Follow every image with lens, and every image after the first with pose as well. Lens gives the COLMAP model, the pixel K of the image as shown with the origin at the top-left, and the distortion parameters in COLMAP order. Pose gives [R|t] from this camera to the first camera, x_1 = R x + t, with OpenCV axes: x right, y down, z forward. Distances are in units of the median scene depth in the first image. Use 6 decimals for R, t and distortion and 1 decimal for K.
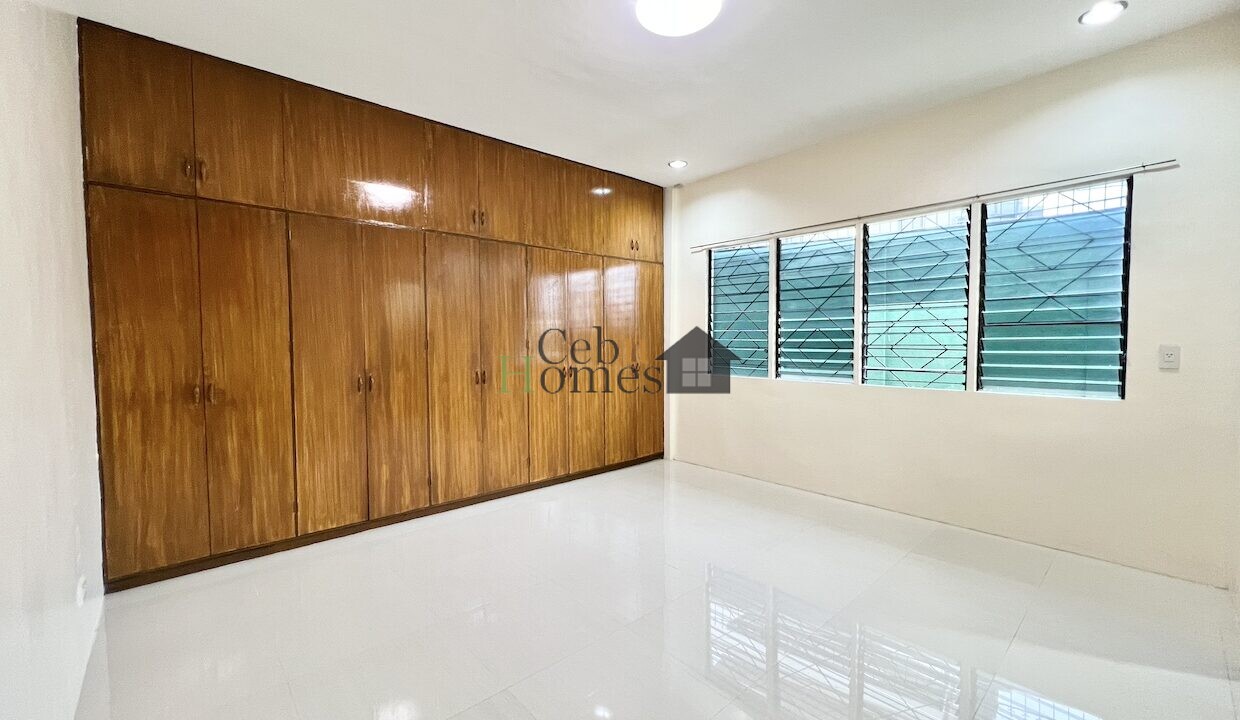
lens RADIAL K [[493.1, 0, 620.0], [0, 493.1, 360.0], [0, 0, 1]] dist [0.000554, -0.000107]
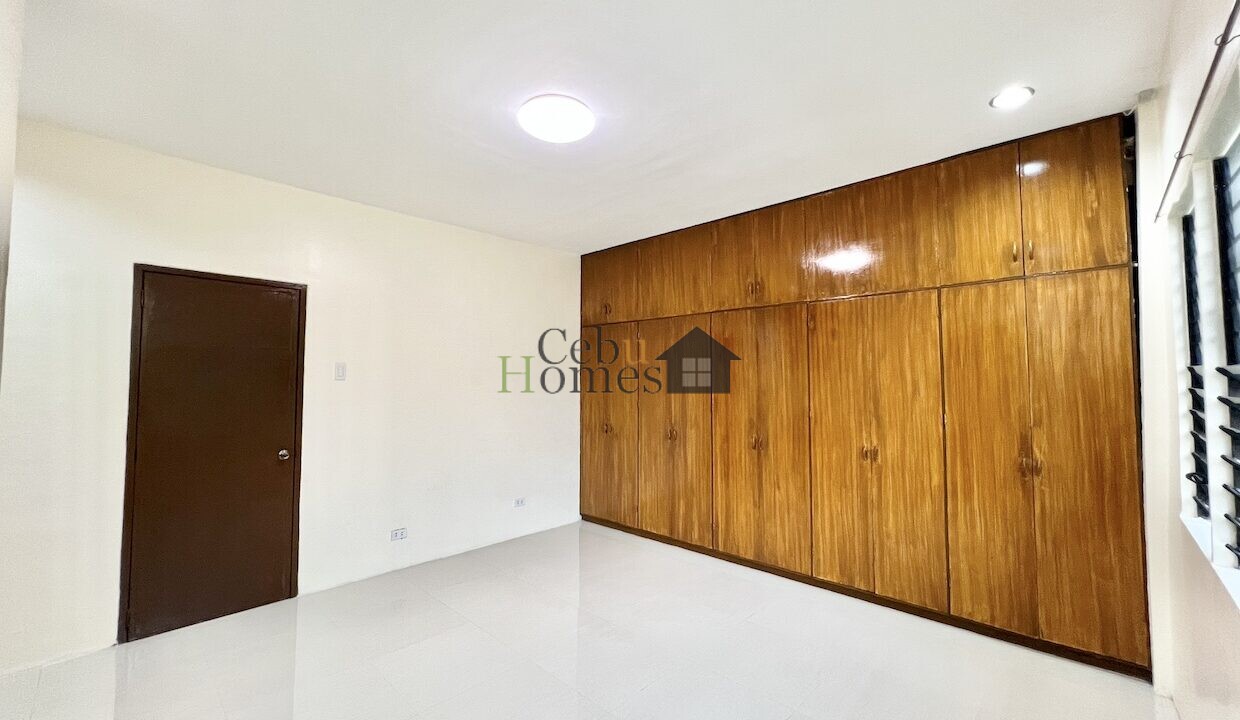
lens RADIAL K [[493.1, 0, 620.0], [0, 493.1, 360.0], [0, 0, 1]] dist [0.000554, -0.000107]
pose [[0.084632, -0.036160, -0.995756, 0.704321], [-0.043496, 0.998255, -0.039947, -0.082273], [0.995462, 0.046692, 0.082911, 0.624239]]
